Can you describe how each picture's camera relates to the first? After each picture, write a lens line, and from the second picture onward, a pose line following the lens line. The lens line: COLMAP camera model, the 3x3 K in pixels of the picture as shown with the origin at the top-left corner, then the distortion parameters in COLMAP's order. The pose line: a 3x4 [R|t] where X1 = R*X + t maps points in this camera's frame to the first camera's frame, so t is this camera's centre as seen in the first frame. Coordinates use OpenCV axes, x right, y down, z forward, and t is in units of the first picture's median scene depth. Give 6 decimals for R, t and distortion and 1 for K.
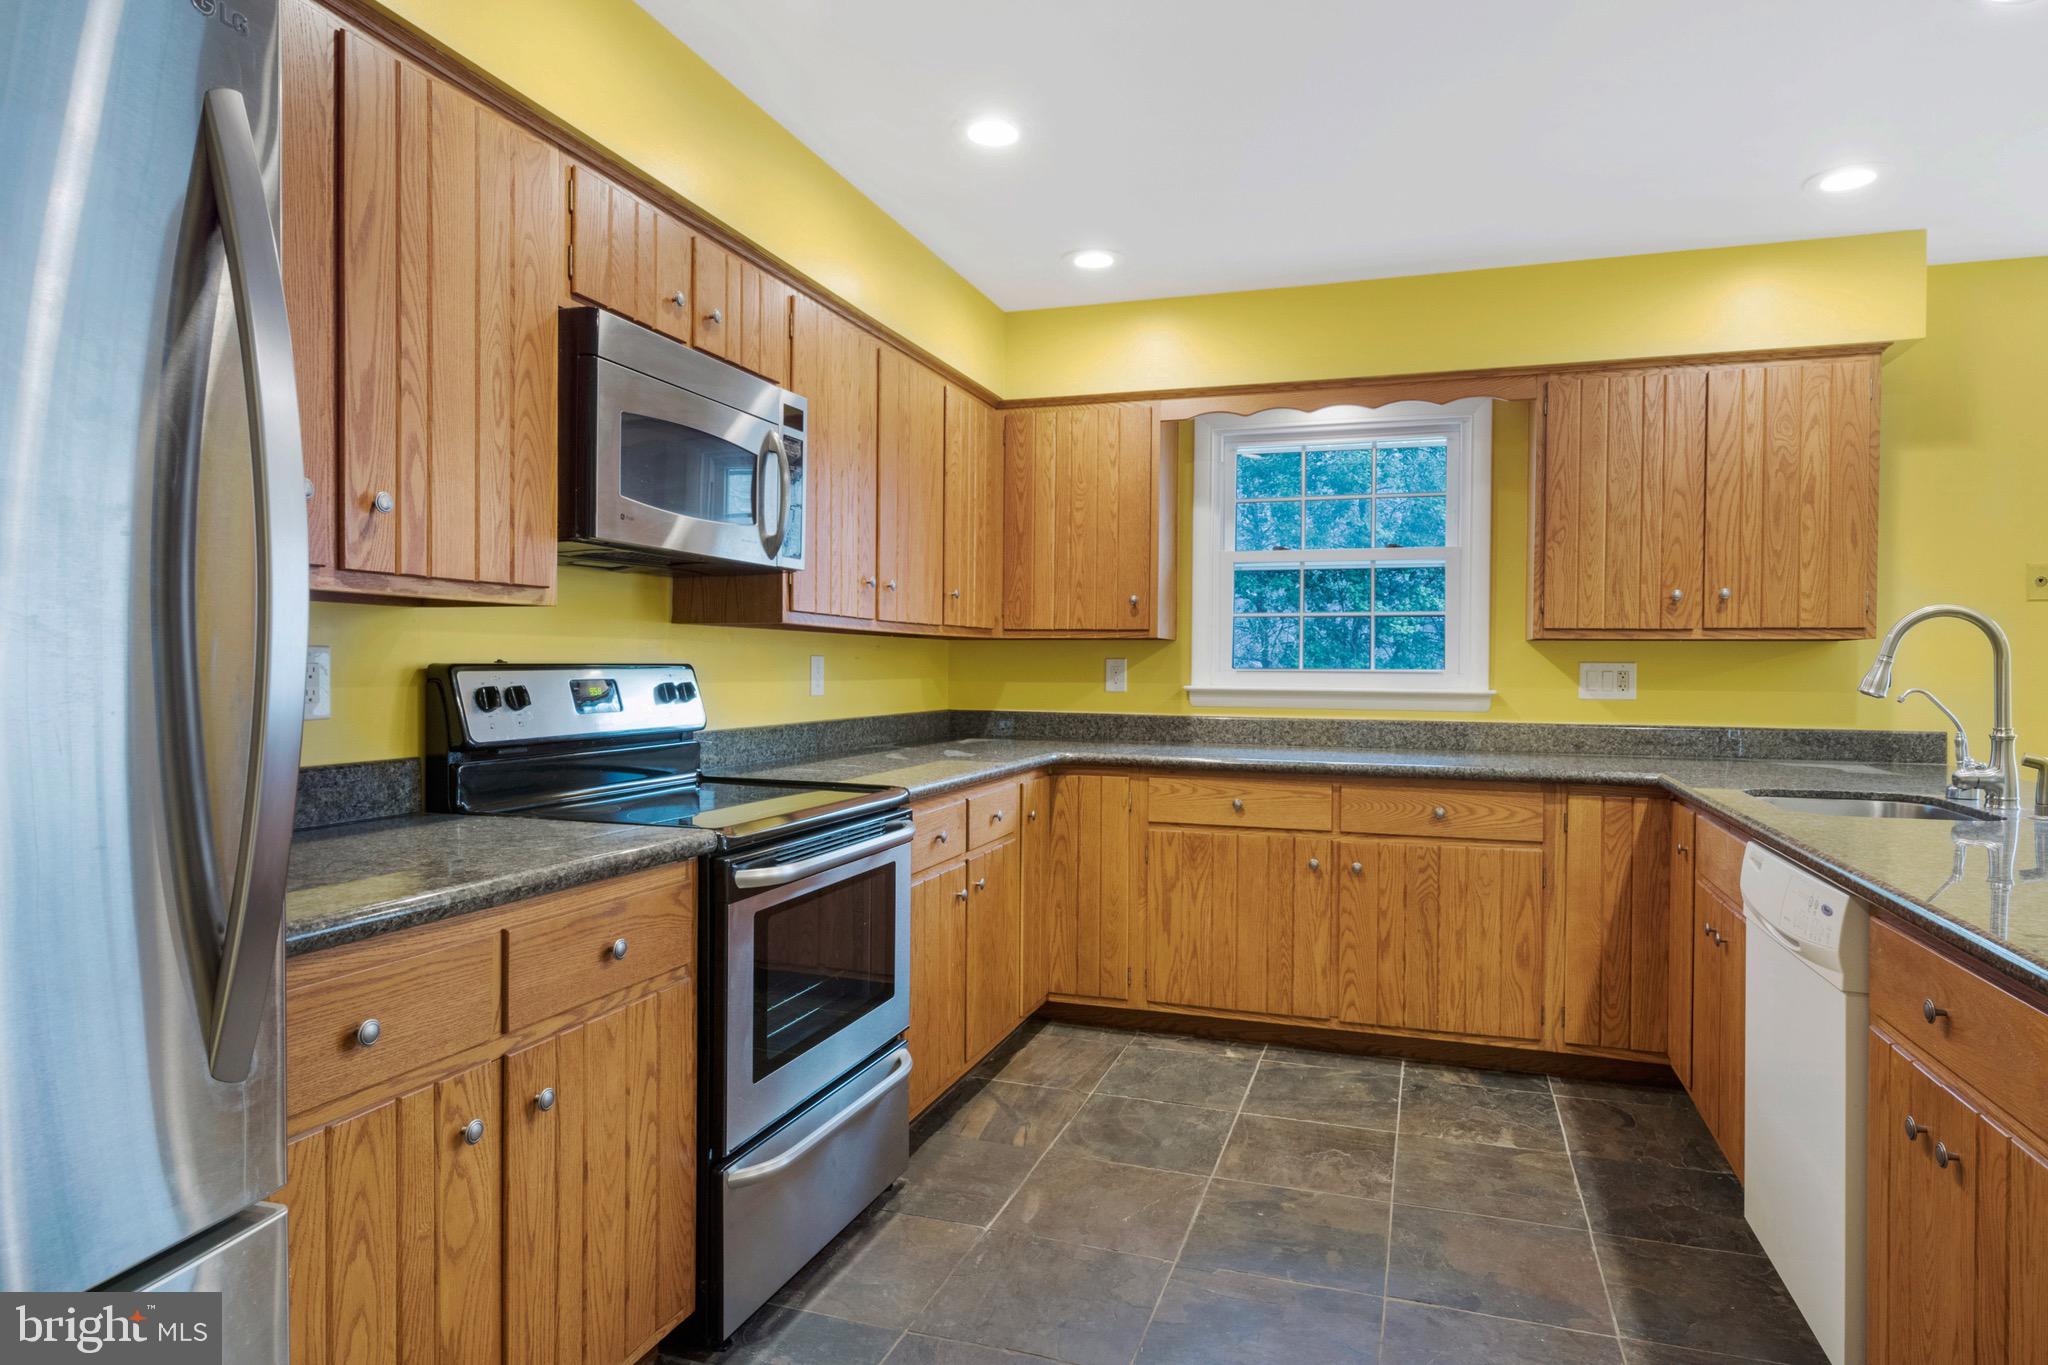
lens RADIAL K [[1151.3, 0, 1036.5], [0, 1151.3, 677.0], [0, 0, 1]] dist [-0.000107, -0.001455]
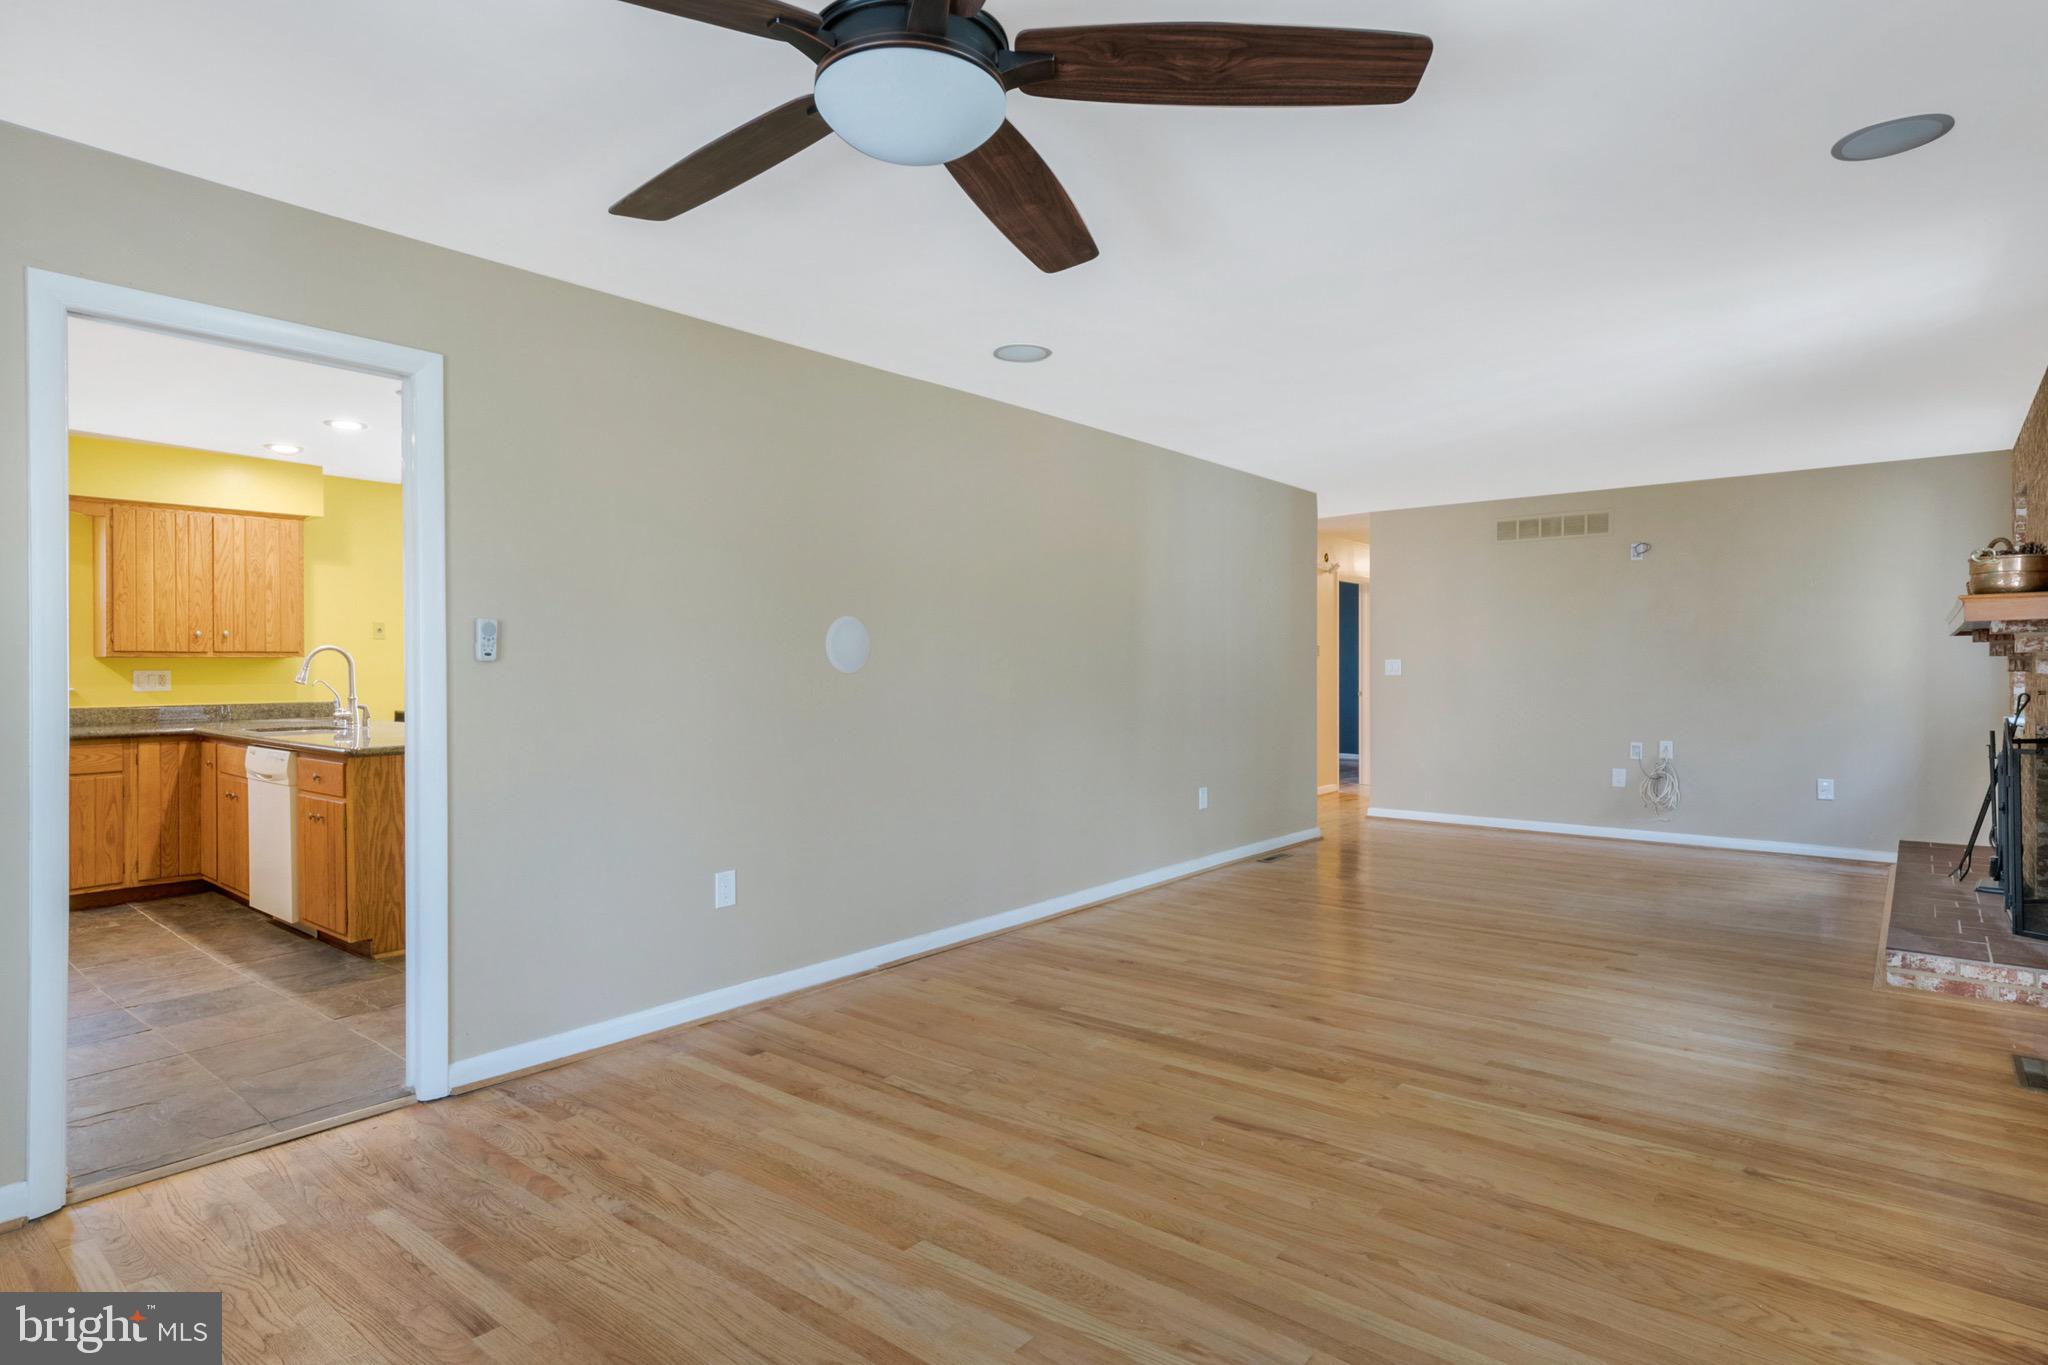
lens RADIAL K [[1096.9, 0, 1012.3], [0, 1096.9, 668.7], [0, 0, 1]] dist [0.020219, 0.003757]
pose [[0.374460, -0.014656, 0.927127, -0.646841], [0.017092, 0.999814, 0.008902, -0.008074], [-0.927085, 0.012513, 0.374641, -0.937672]]
